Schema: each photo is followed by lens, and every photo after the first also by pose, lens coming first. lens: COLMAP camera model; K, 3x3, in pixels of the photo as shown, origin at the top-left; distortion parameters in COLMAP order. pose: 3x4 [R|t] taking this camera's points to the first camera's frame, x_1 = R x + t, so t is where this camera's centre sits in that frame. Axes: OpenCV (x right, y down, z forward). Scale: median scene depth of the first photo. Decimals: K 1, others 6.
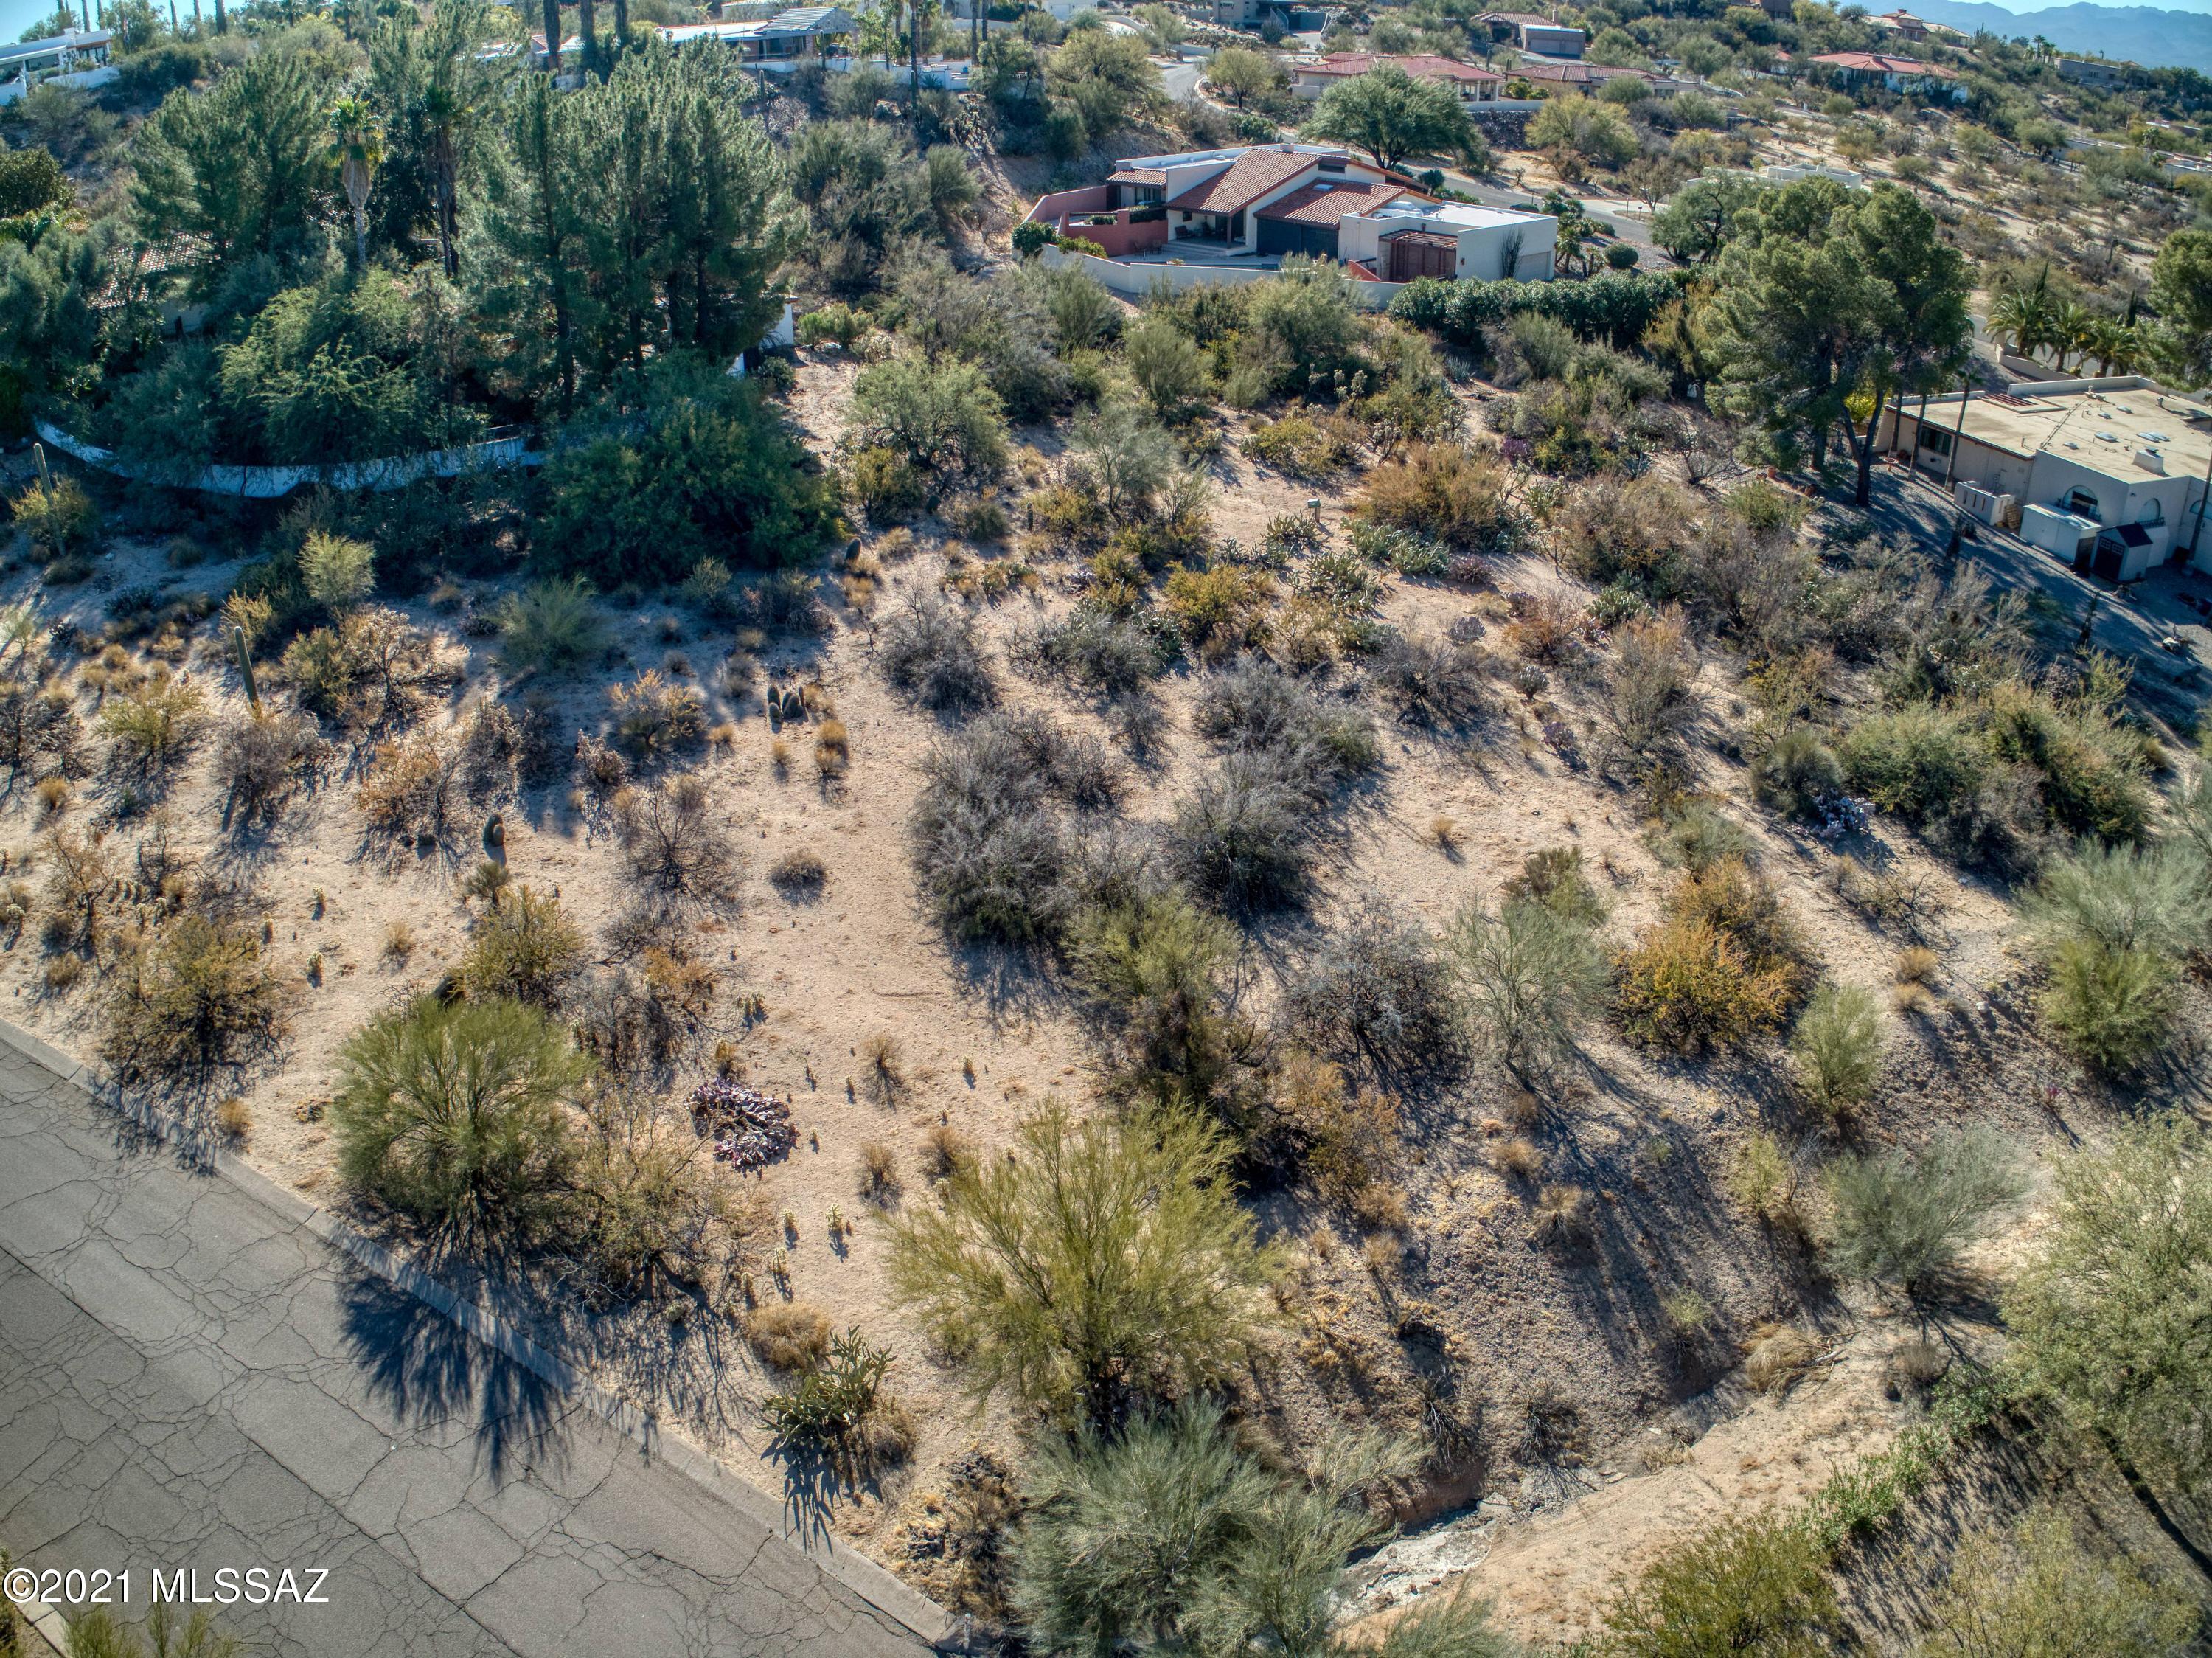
lens RADIAL K [[1667.0, 0, 1101.9], [0, 1667.0, 831.3], [0, 0, 1]] dist [-0.253590, 0.070405]
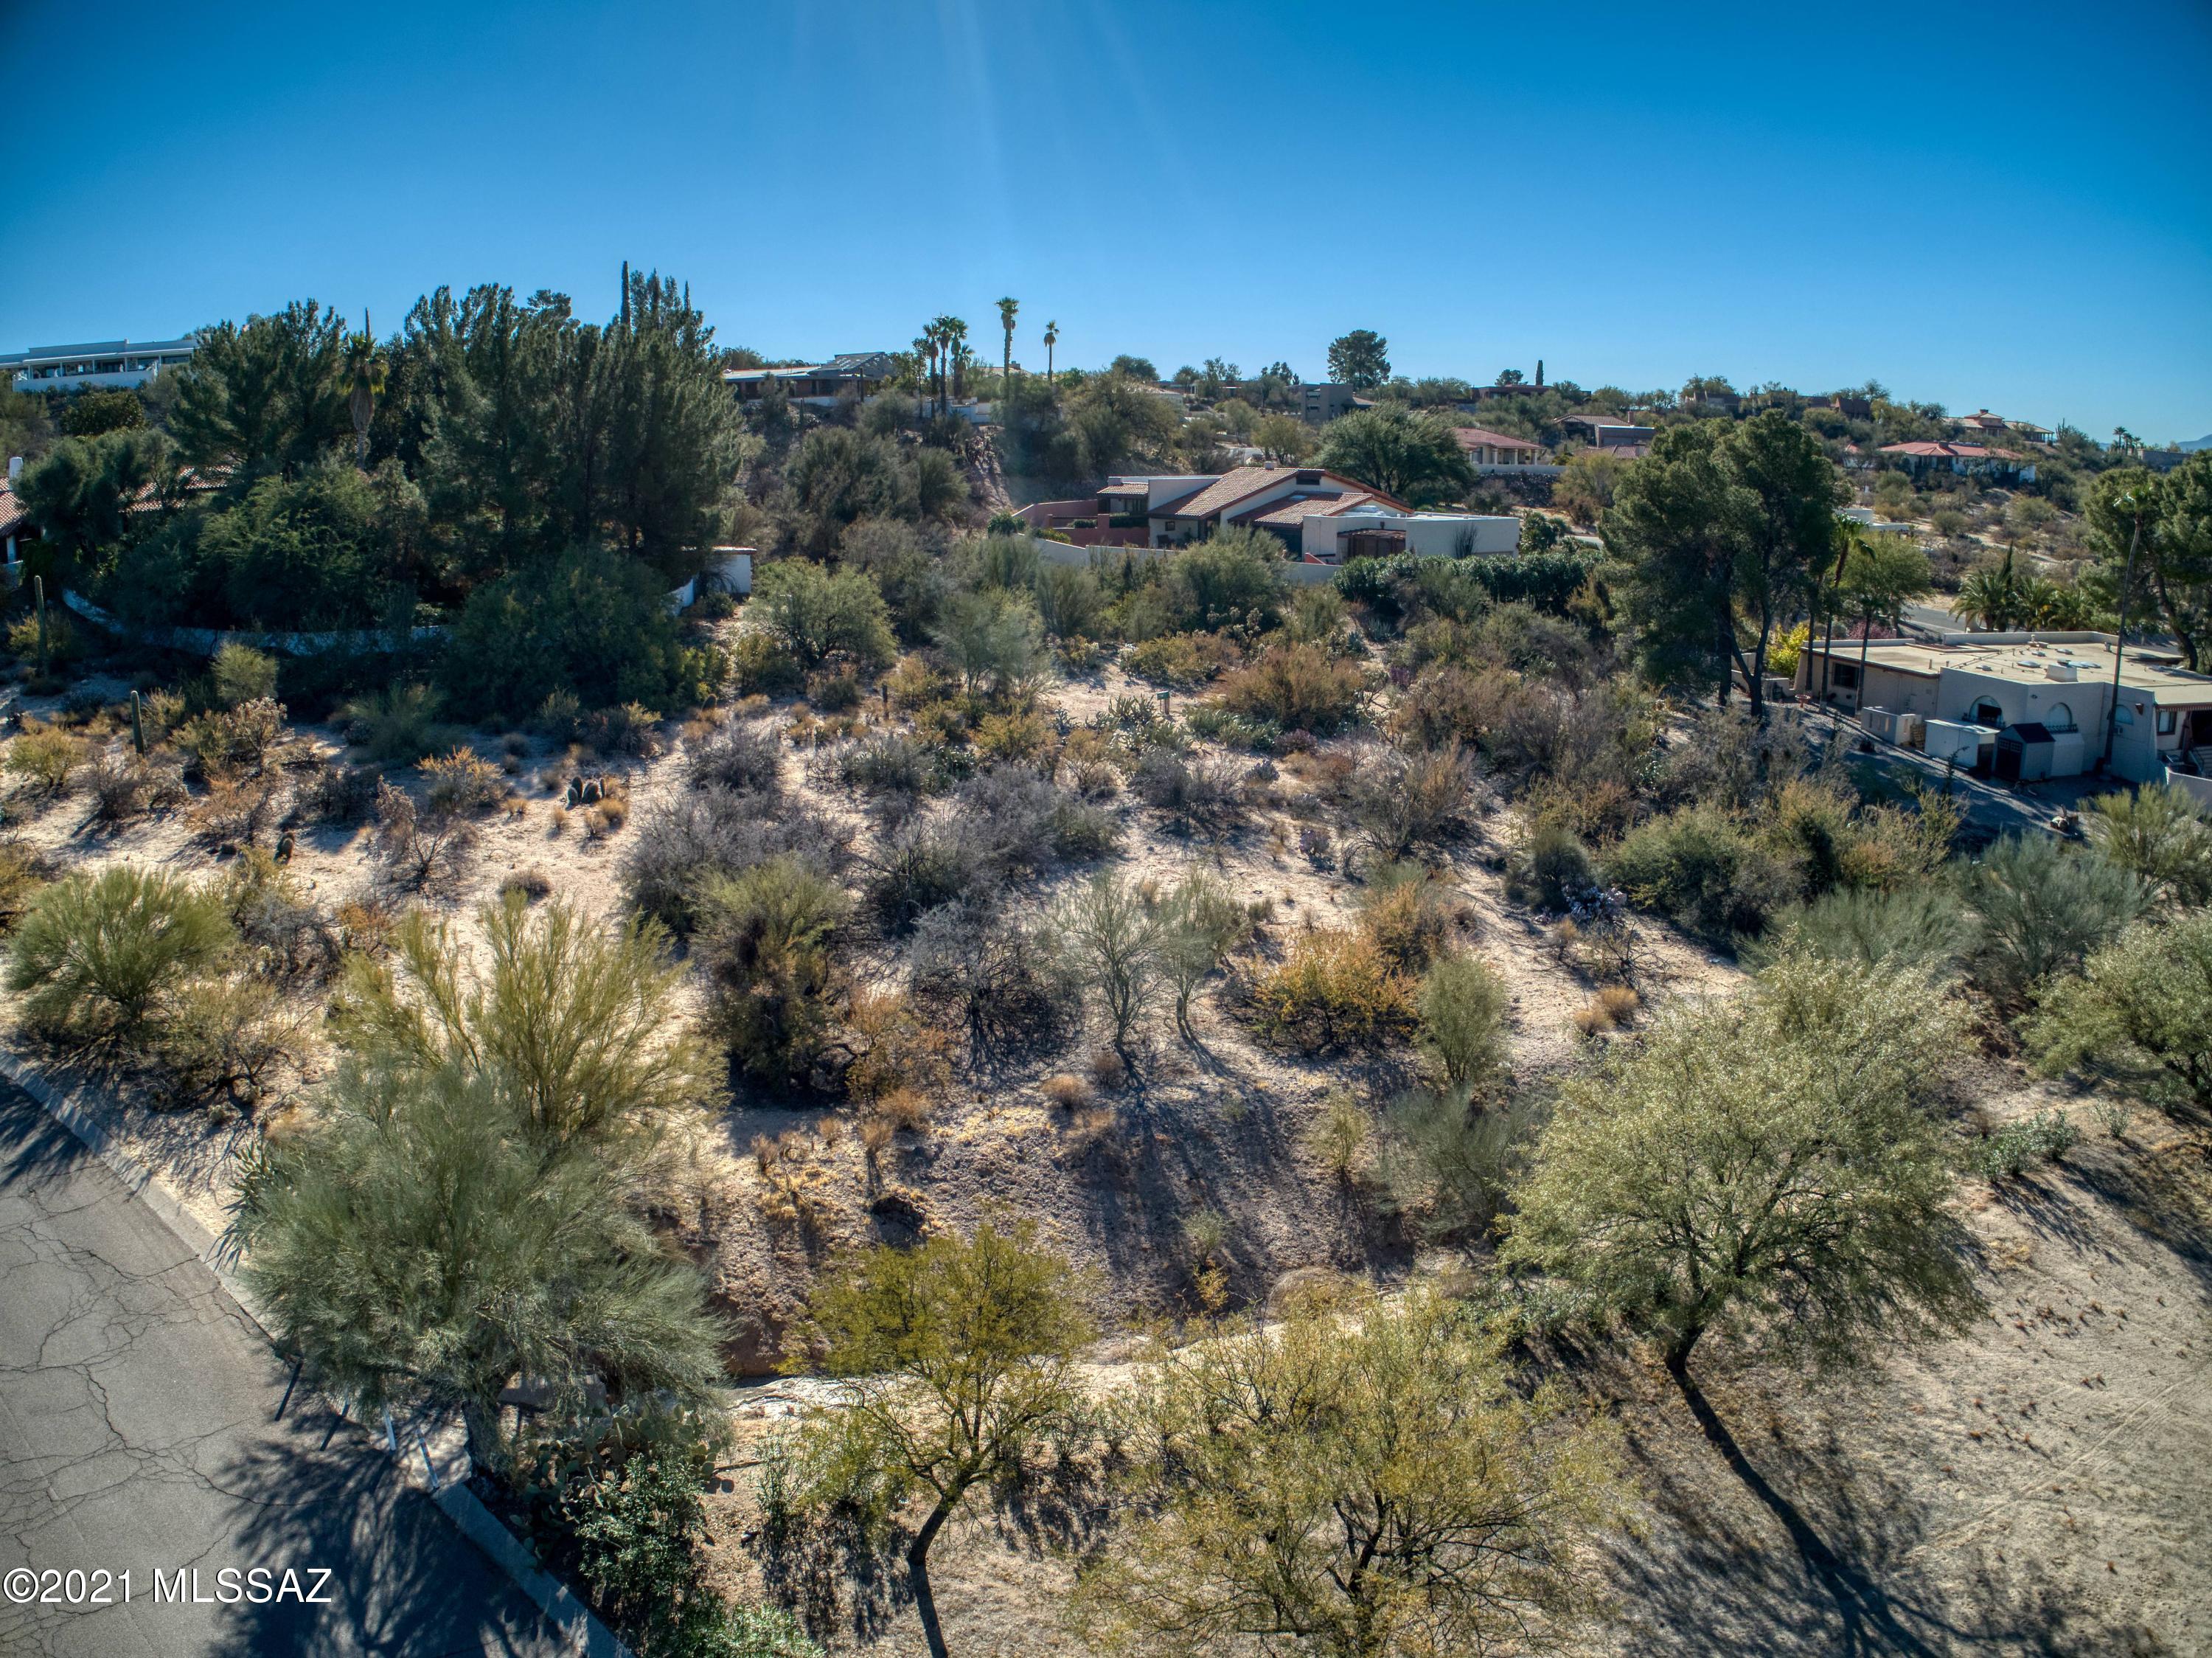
lens RADIAL K [[1667.0, 0, 1108.5], [0, 1667.0, 846.6], [0, 0, 1]] dist [-0.253590, 0.070405]
pose [[0.995395, 0.030820, -0.090772, 0.204874], [-0.053080, 0.965698, -0.254183, 0.173529], [0.079825, 0.257831, 0.962887, 0.005089]]
